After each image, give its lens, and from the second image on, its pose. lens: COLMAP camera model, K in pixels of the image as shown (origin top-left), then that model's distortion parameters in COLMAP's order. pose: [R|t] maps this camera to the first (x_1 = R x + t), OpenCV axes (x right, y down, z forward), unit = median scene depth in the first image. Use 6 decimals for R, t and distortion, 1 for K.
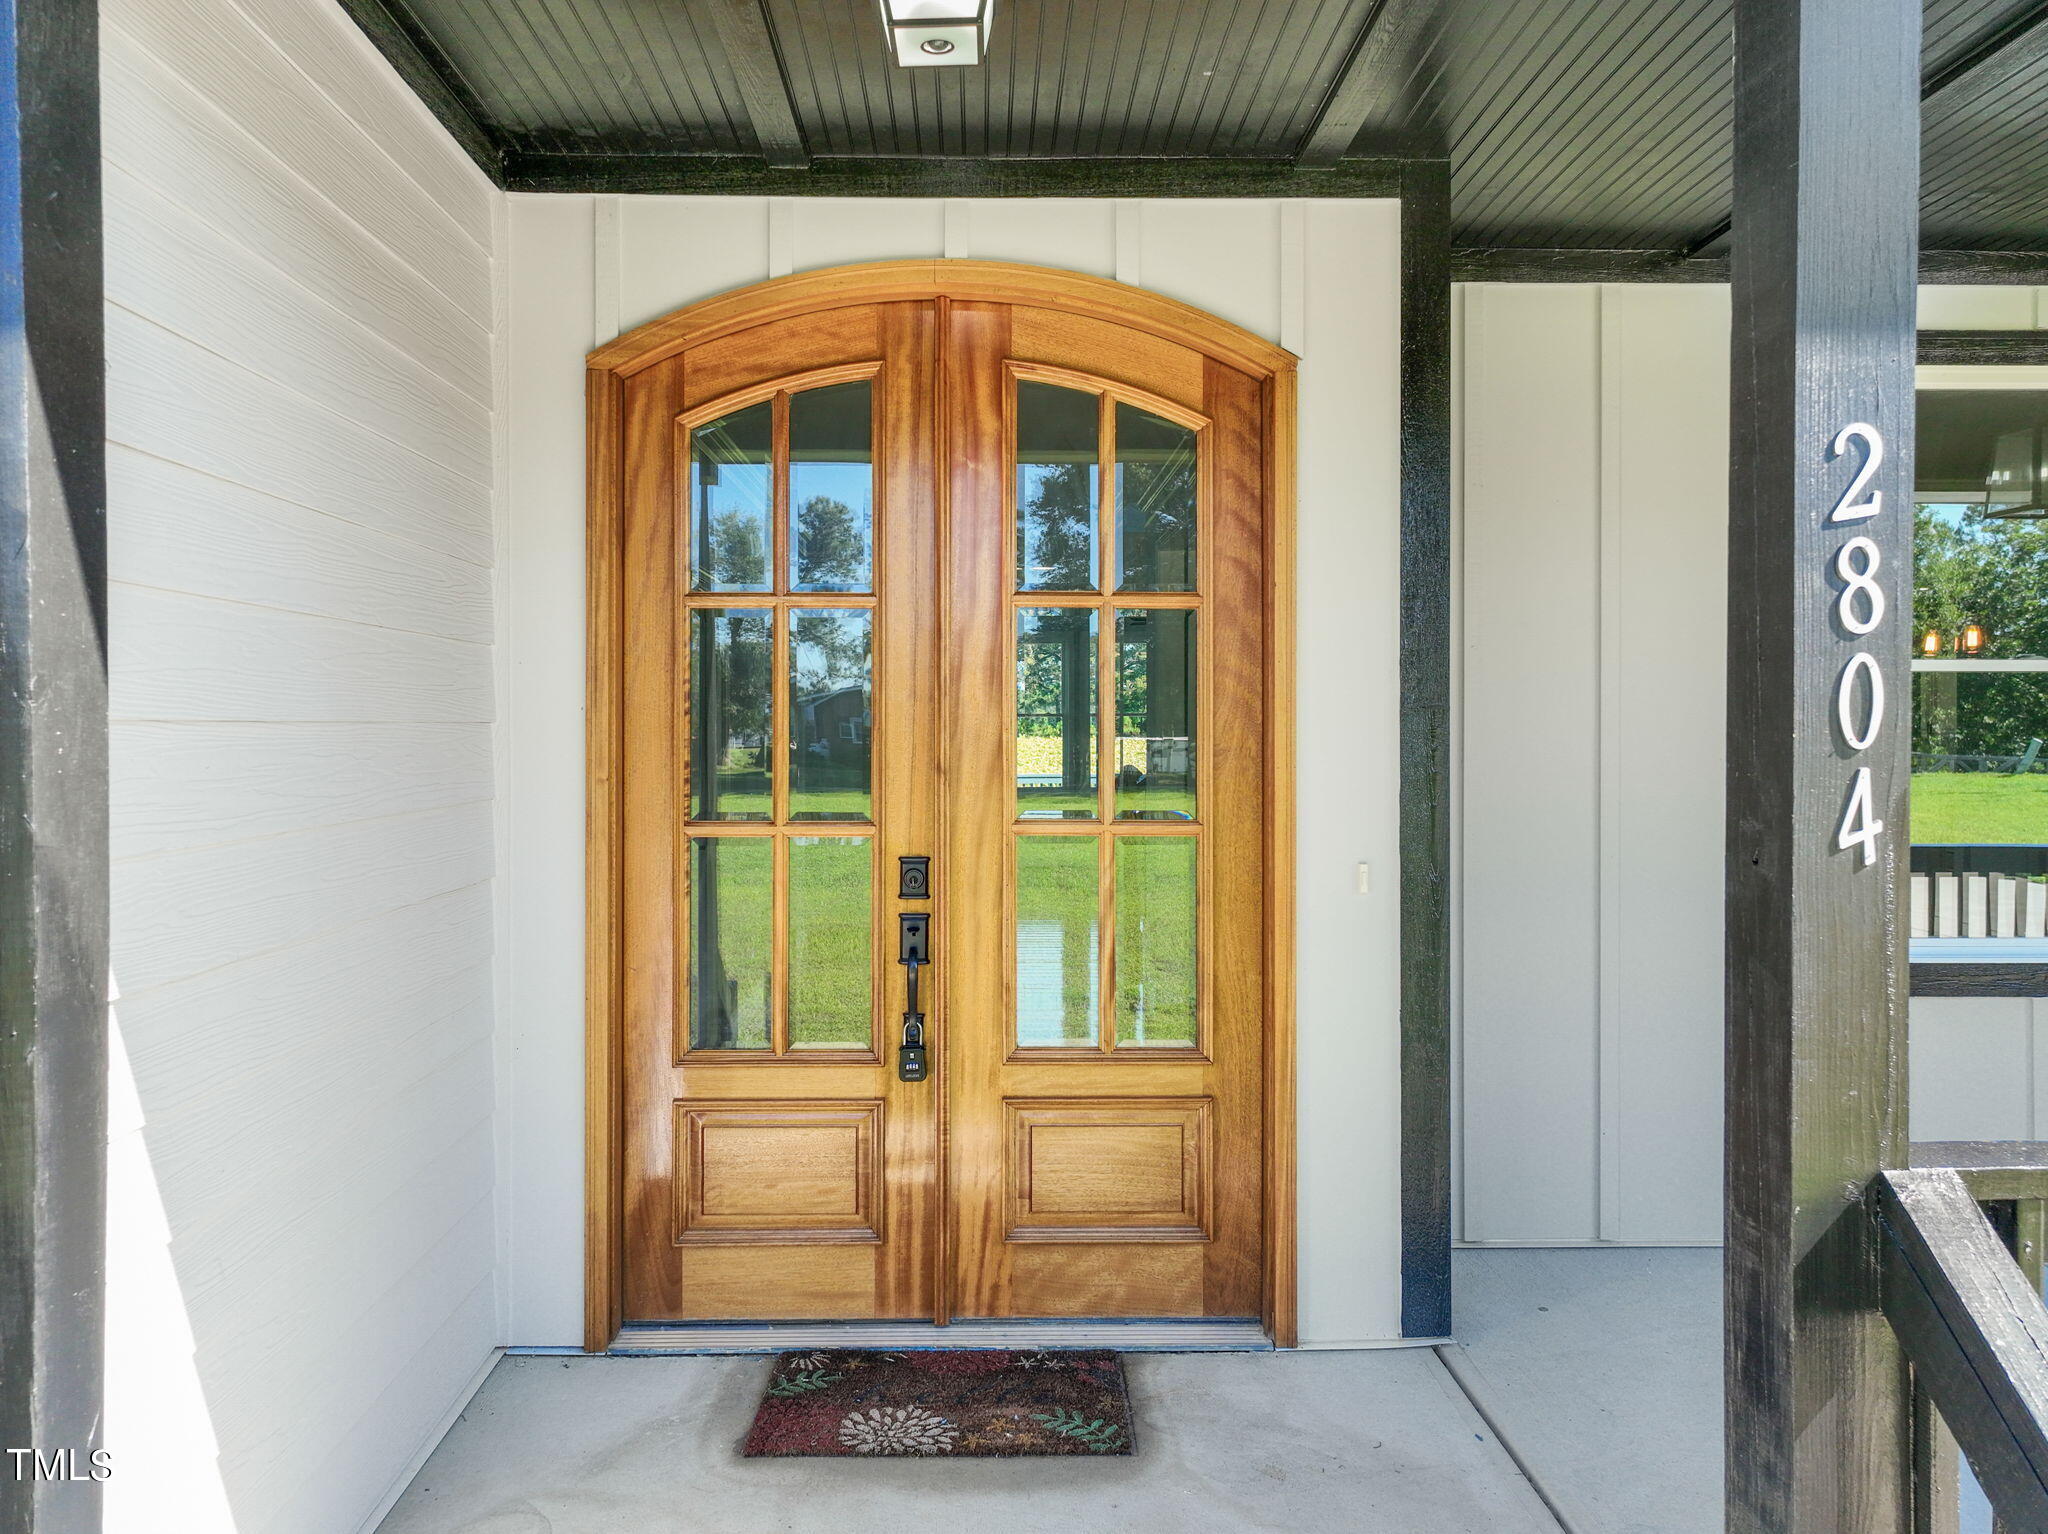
lens RADIAL K [[1437.9, 0, 1019.4], [0, 1437.9, 749.9], [0, 0, 1]] dist [0.006793, 0.005944]
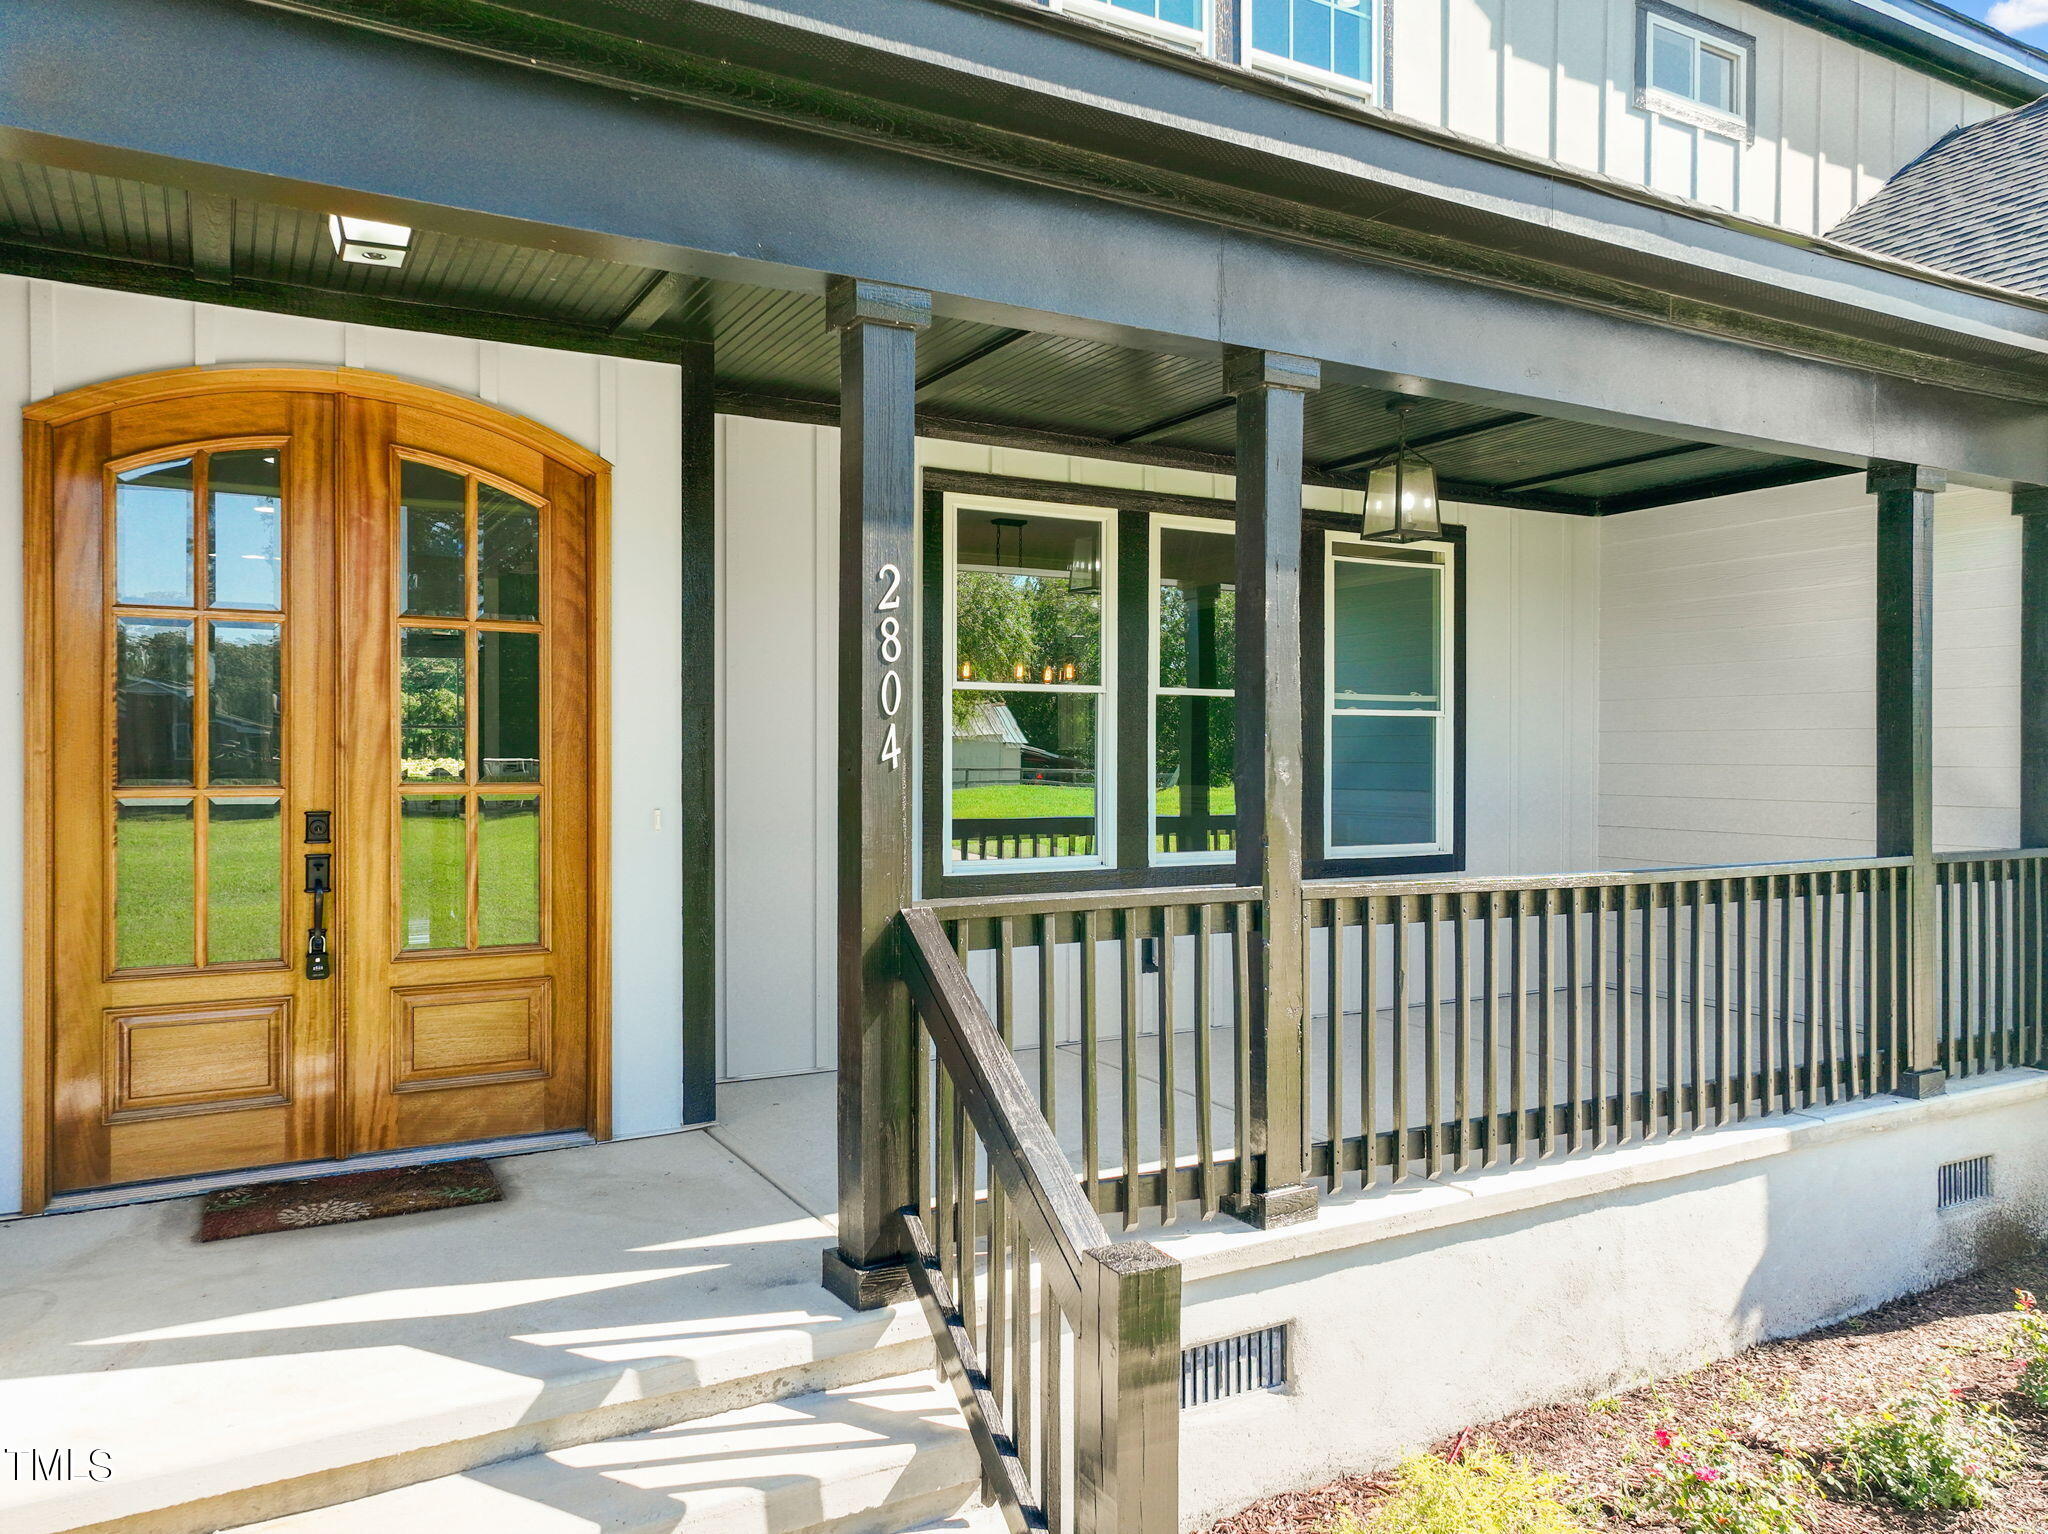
lens RADIAL K [[1437.9, 0, 1019.4], [0, 1437.9, 749.9], [0, 0, 1]] dist [0.006793, 0.005944]
pose [[0.883905, 0.002409, 0.467659, -0.123477], [0.005153, 0.999876, -0.014892, 0.040988], [-0.467637, 0.015573, 0.883783, -0.481005]]
